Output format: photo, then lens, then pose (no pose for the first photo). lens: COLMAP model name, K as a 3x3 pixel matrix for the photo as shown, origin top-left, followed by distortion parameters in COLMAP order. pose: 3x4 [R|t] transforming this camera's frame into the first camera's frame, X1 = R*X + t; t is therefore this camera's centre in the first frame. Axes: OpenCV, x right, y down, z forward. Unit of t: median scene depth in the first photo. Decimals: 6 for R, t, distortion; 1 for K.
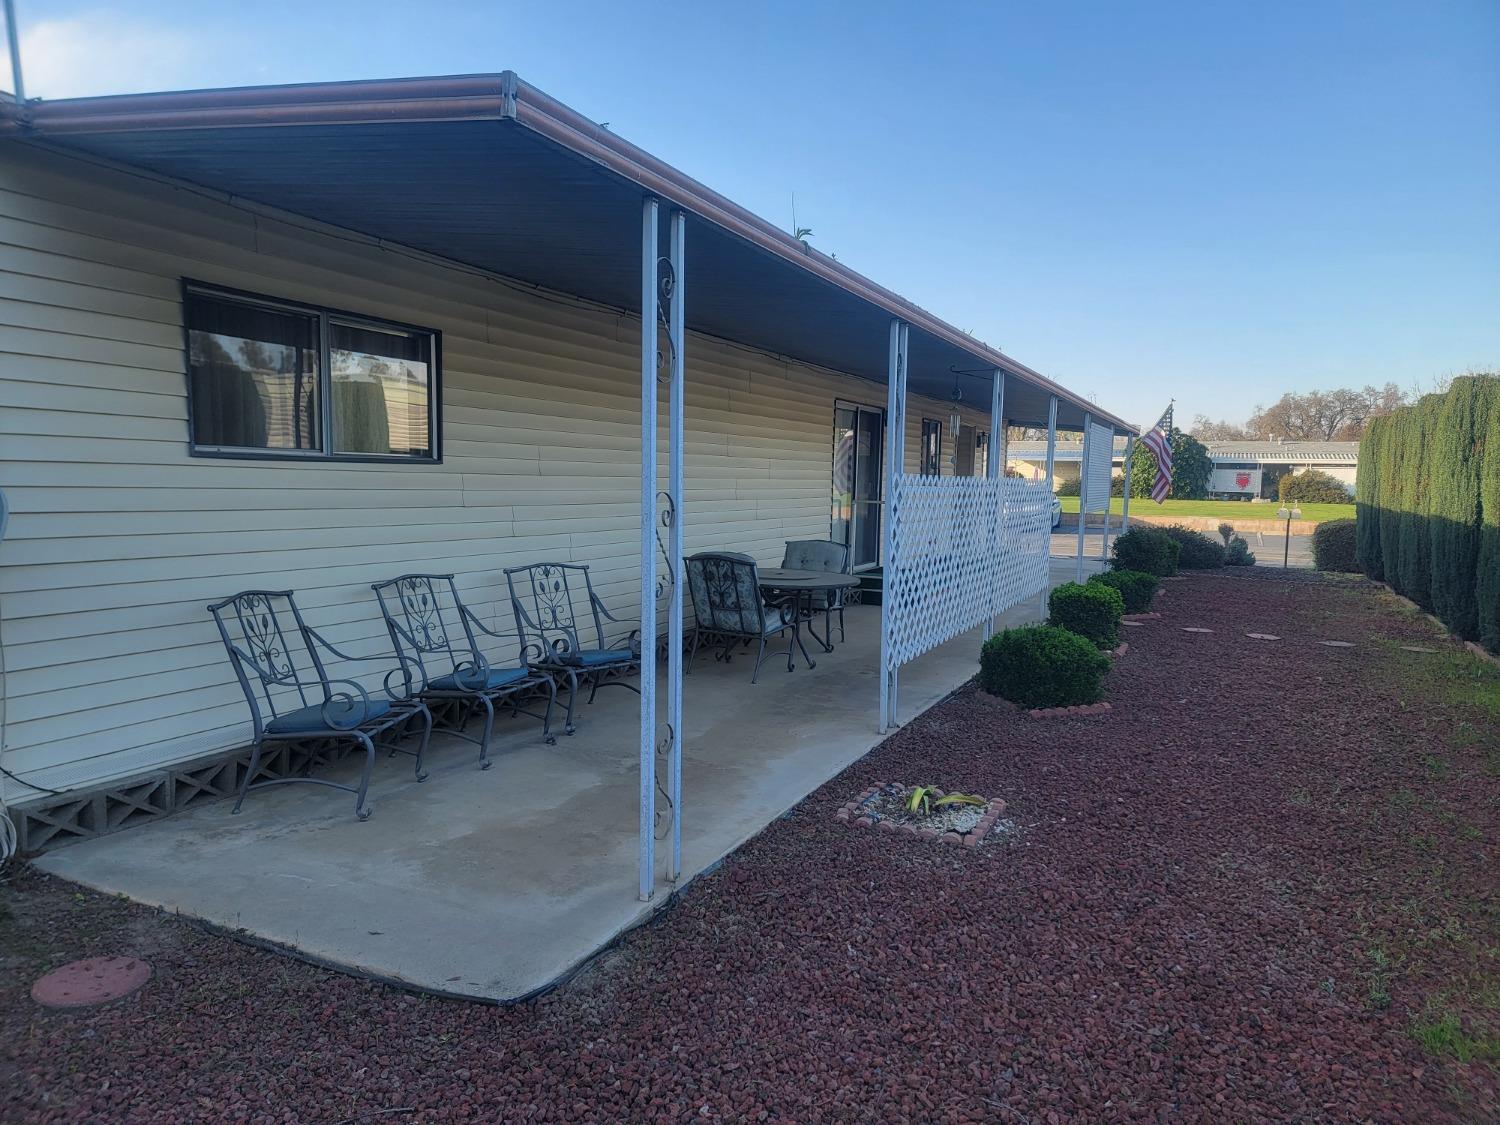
lens RADIAL K [[1050.7, 0, 755.6], [0, 1050.7, 568.3], [0, 0, 1]] dist [0.096629, -0.078552]
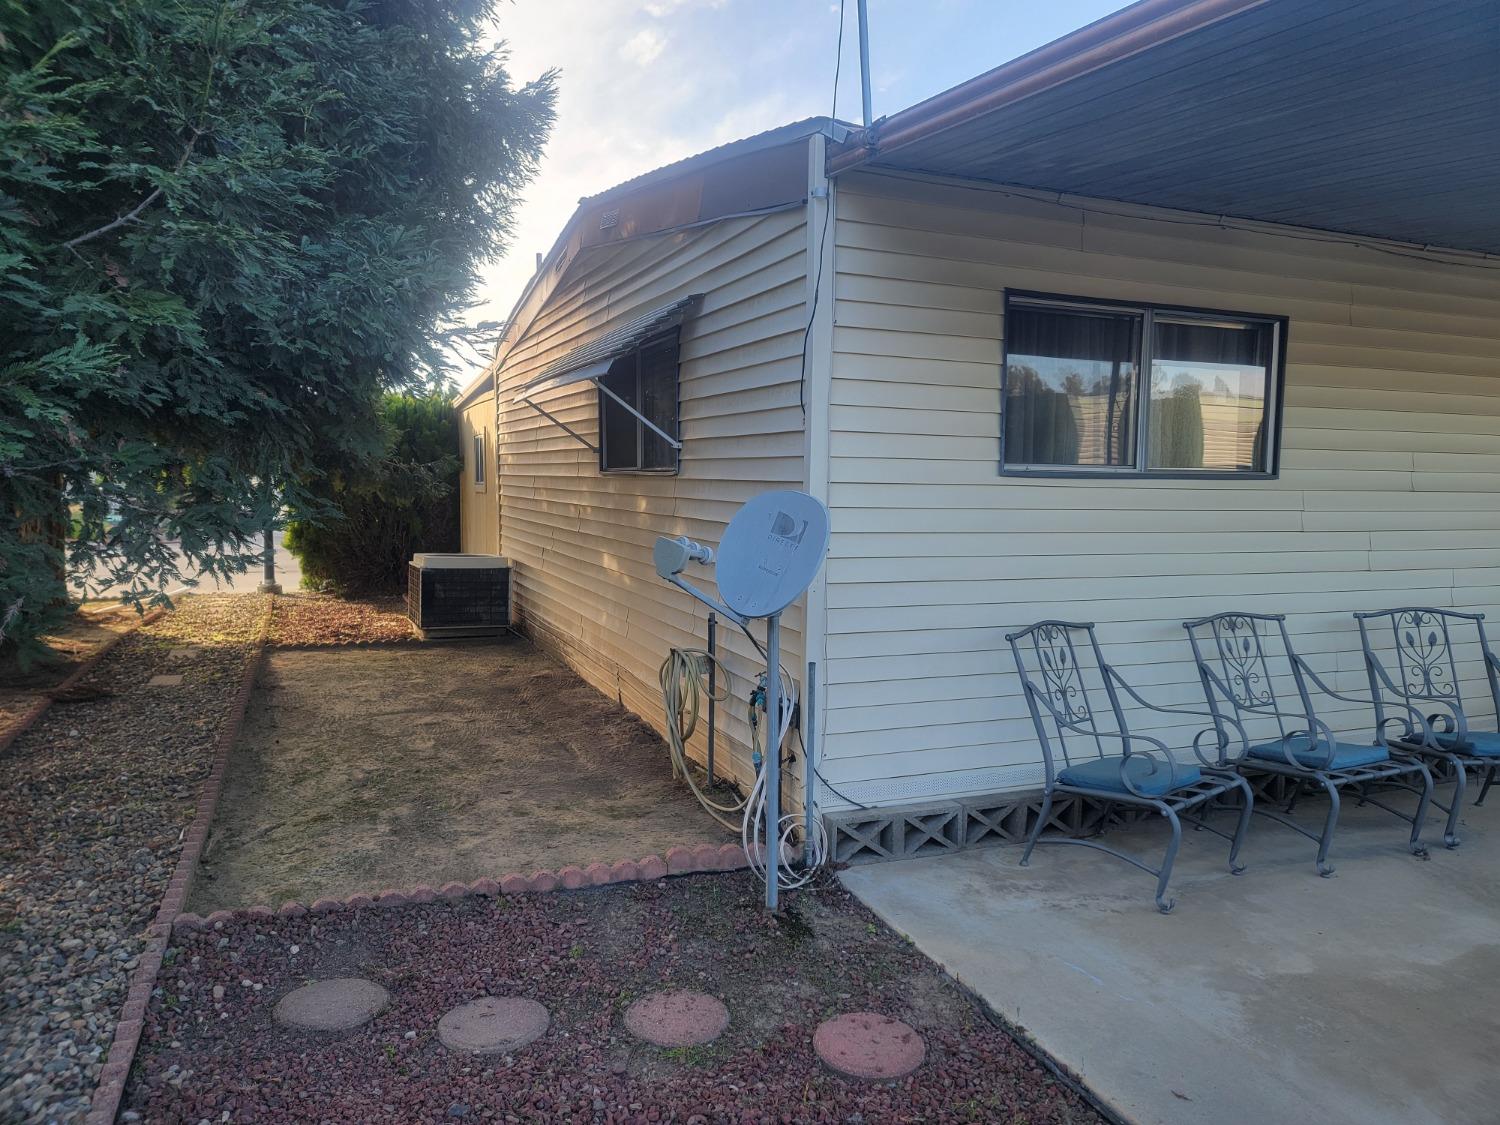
lens RADIAL K [[1050.7, 0, 755.6], [0, 1050.7, 568.3], [0, 0, 1]] dist [0.096629, -0.078552]
pose [[0.750997, 0.041589, -0.658994, -0.066094], [-0.054983, 0.998487, 0.000355, -0.010178], [0.658012, 0.035967, 0.752148, 0.151007]]
